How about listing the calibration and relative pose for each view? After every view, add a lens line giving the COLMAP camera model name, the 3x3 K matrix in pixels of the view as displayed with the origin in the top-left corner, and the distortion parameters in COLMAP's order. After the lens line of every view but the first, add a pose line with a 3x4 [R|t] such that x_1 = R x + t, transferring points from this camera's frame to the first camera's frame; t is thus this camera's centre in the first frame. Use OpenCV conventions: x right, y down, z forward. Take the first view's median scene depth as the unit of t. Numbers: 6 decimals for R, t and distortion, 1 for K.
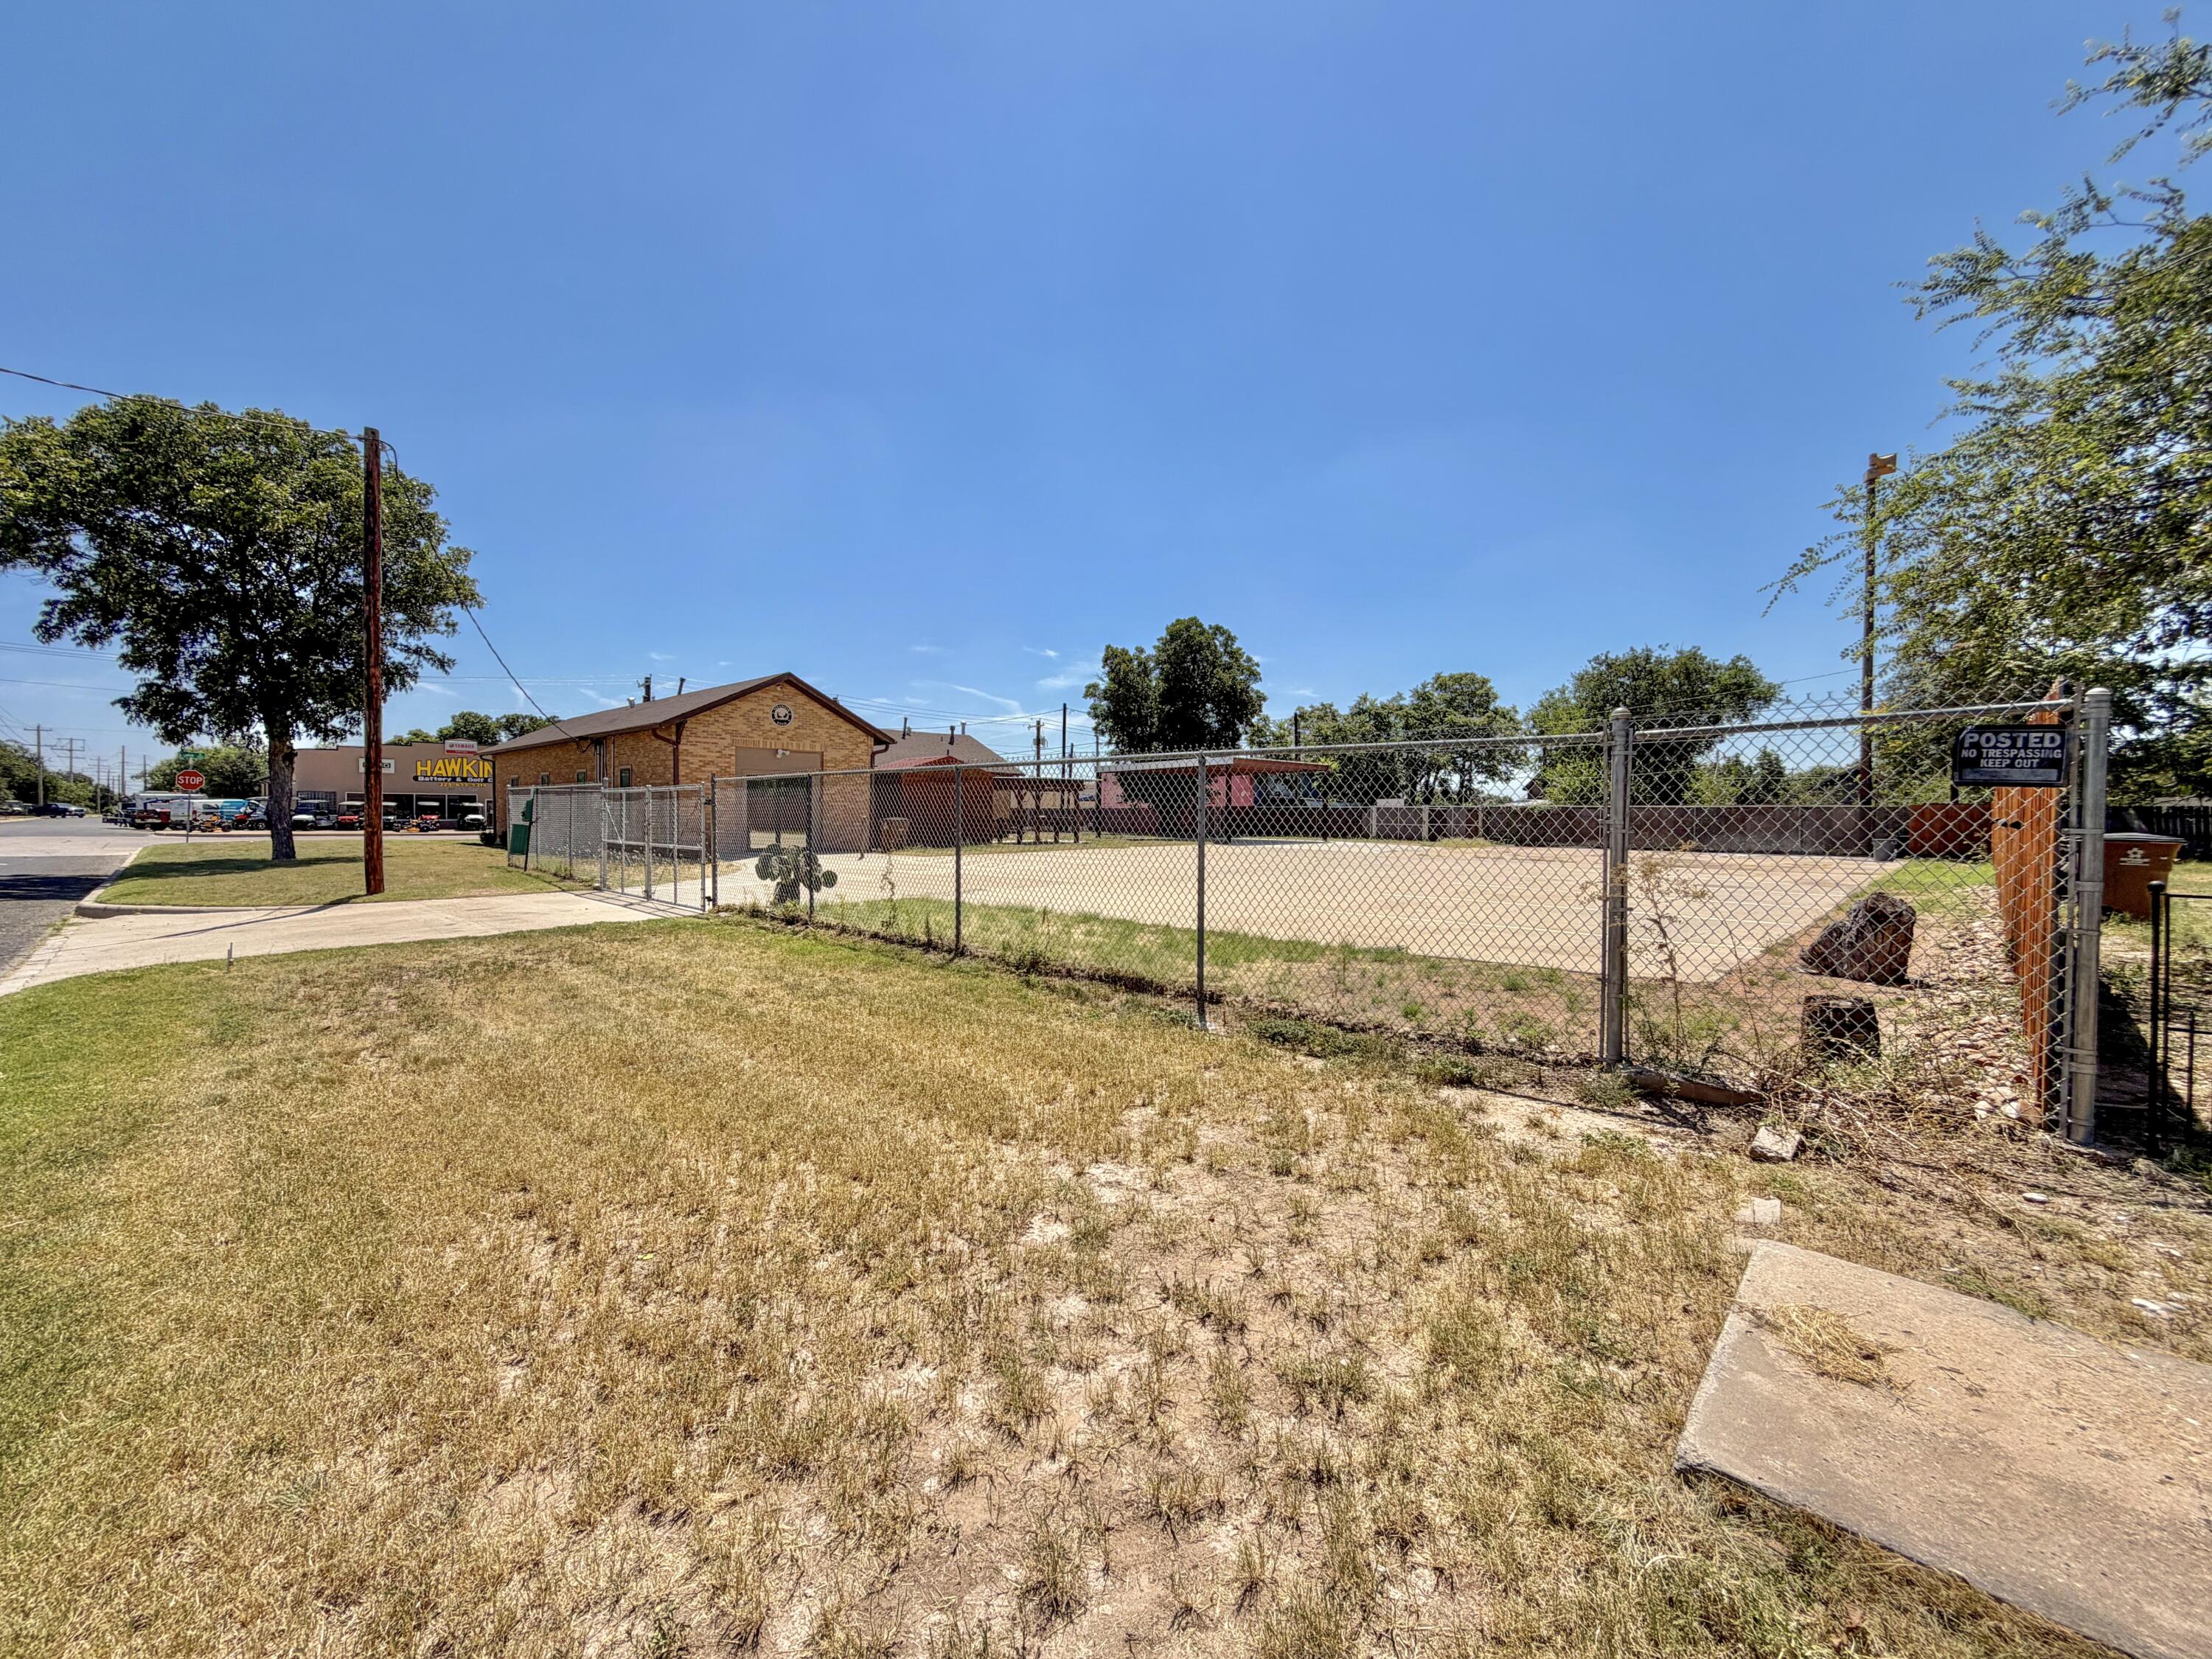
lens RADIAL K [[886.7, 0, 1102.2], [0, 886.7, 829.2], [0, 0, 1]] dist [-0.000071, -0.000071]
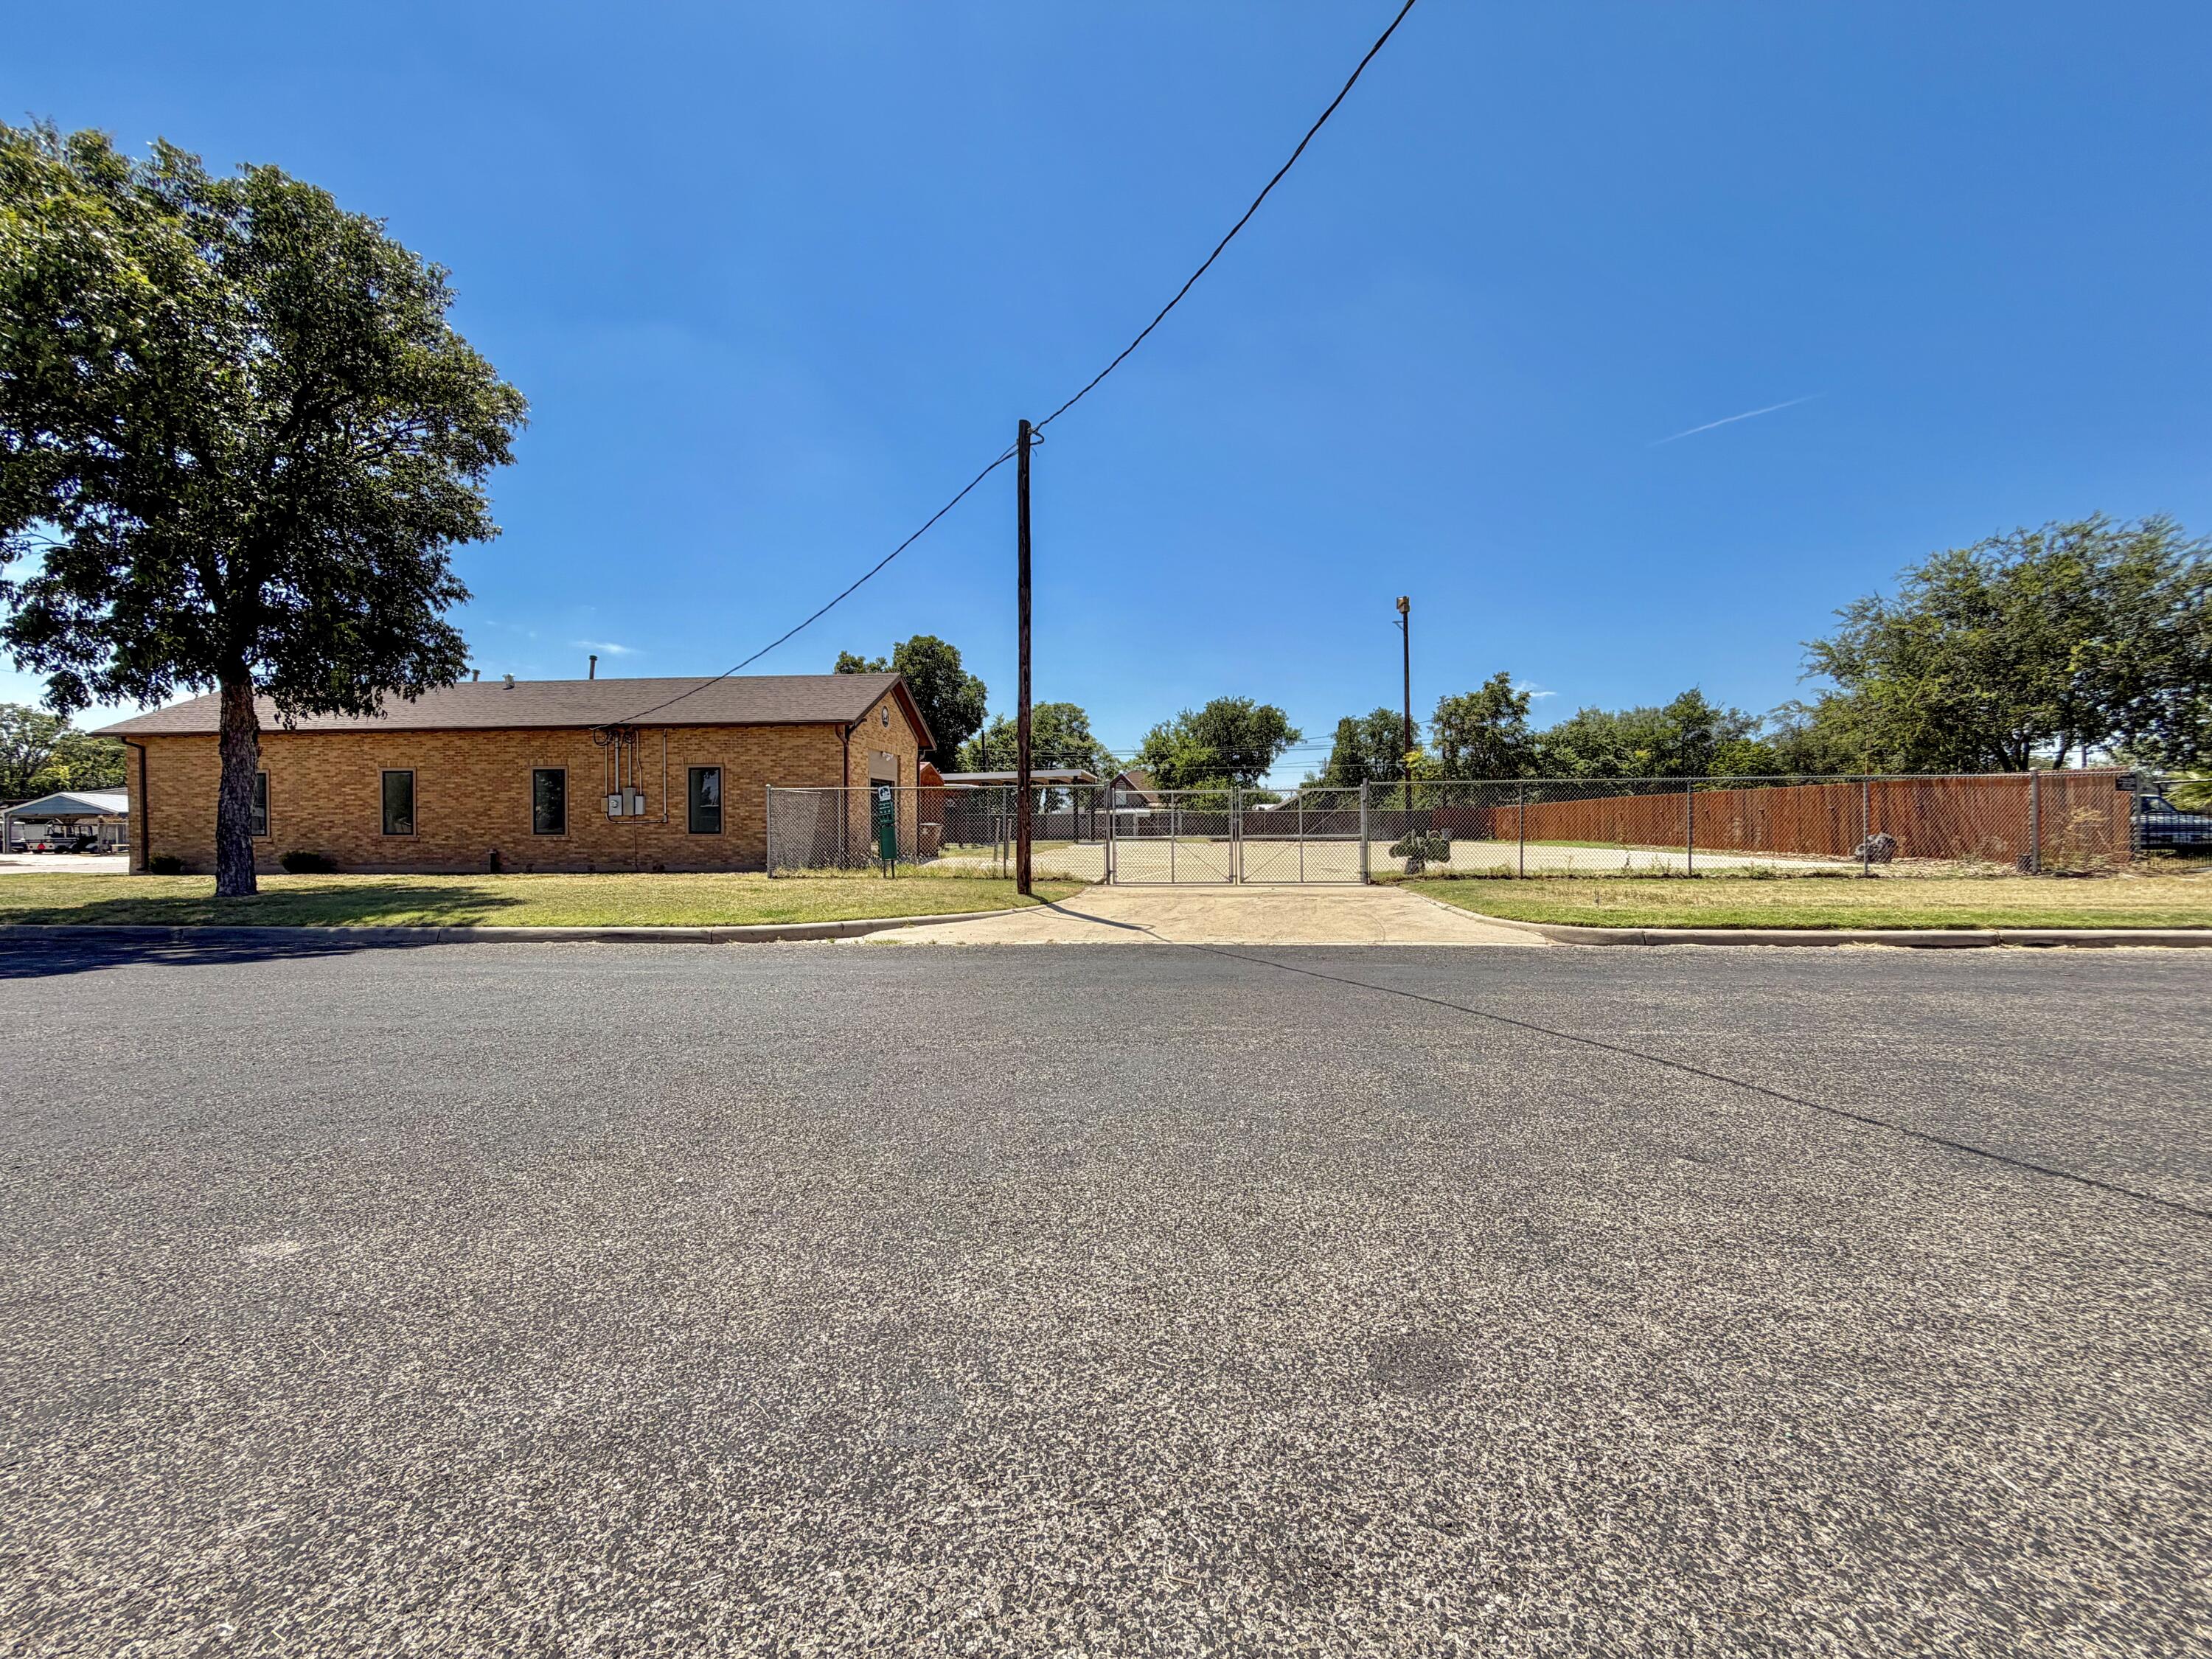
lens RADIAL K [[879.5, 0, 1089.3], [0, 879.5, 833.8], [0, 0, 1]] dist [0.001164, -0.000272]
pose [[0.794351, -0.017573, 0.607205, -0.422548], [0.022100, 0.999756, 0.000022, 0.002239], [-0.607057, 0.013401, 0.794545, 0.057486]]
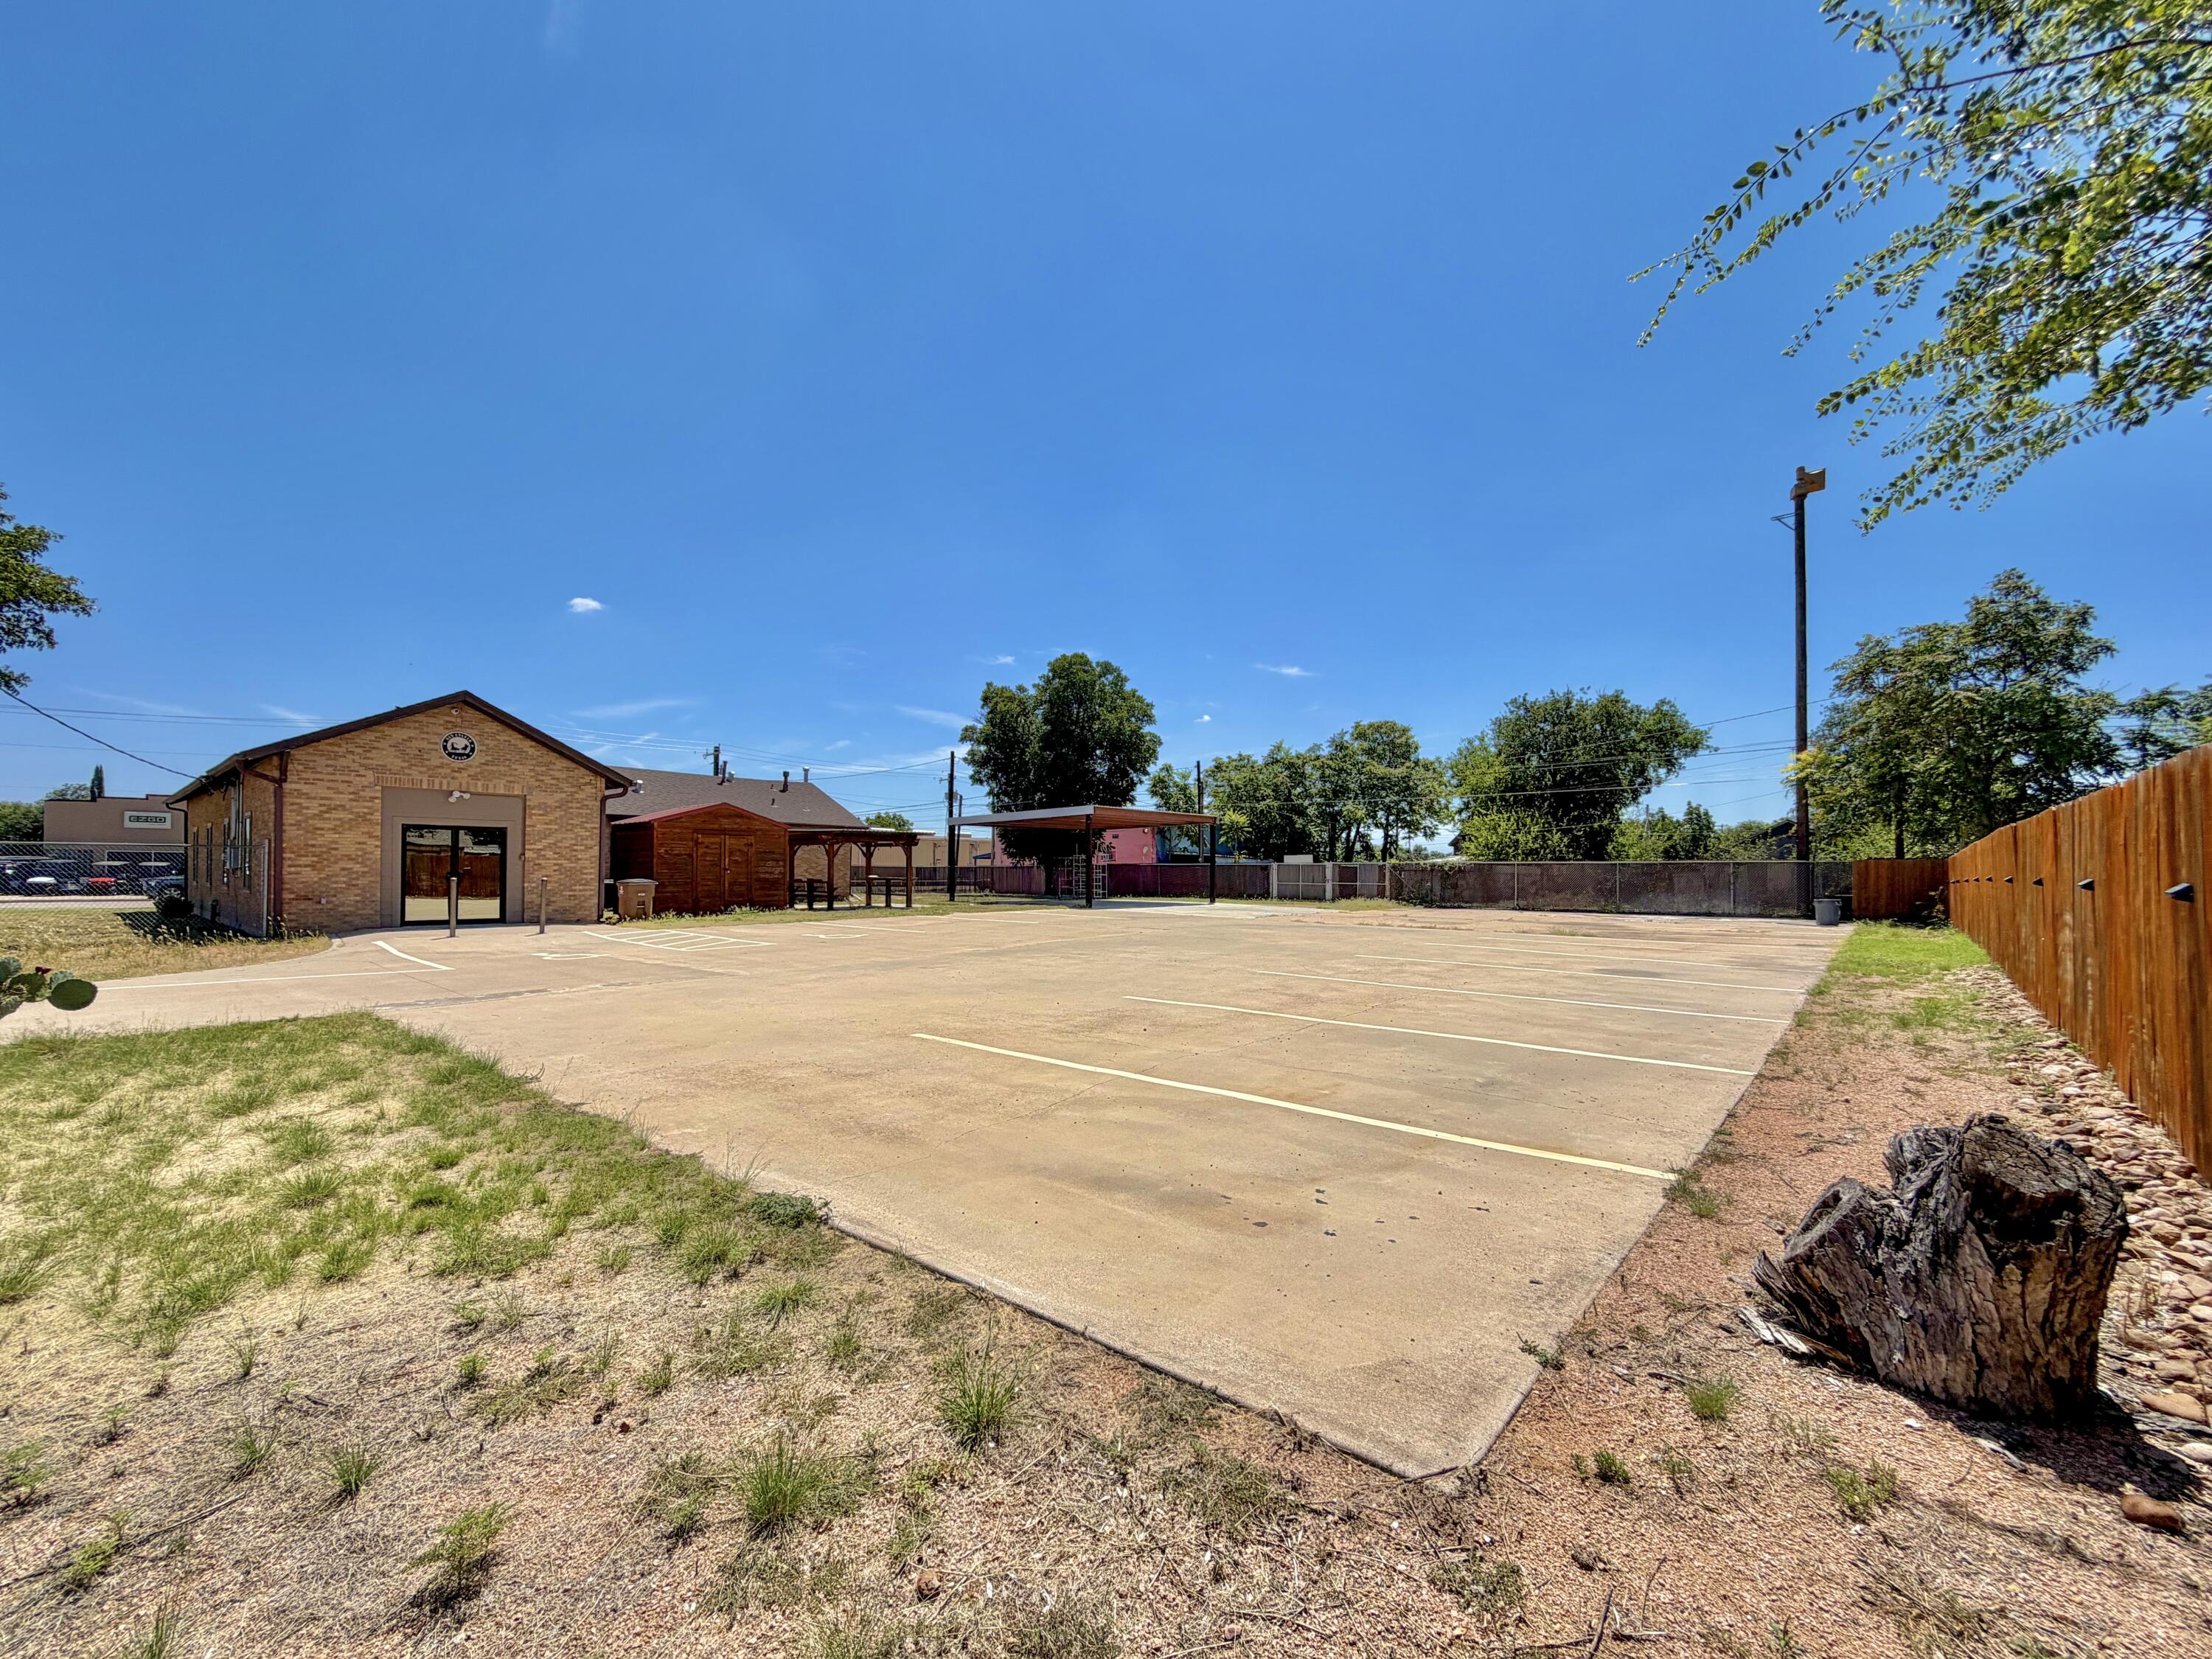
lens RADIAL K [[894.7, 0, 1106.4], [0, 894.7, 865.3], [0, 0, 1]] dist [-0.003701, 0.000001]
pose [[0.998321, -0.002465, 0.057872, 0.084725], [0.003900, 0.999688, -0.024687, -0.002593], [-0.057793, 0.024871, 0.998019, 0.109369]]
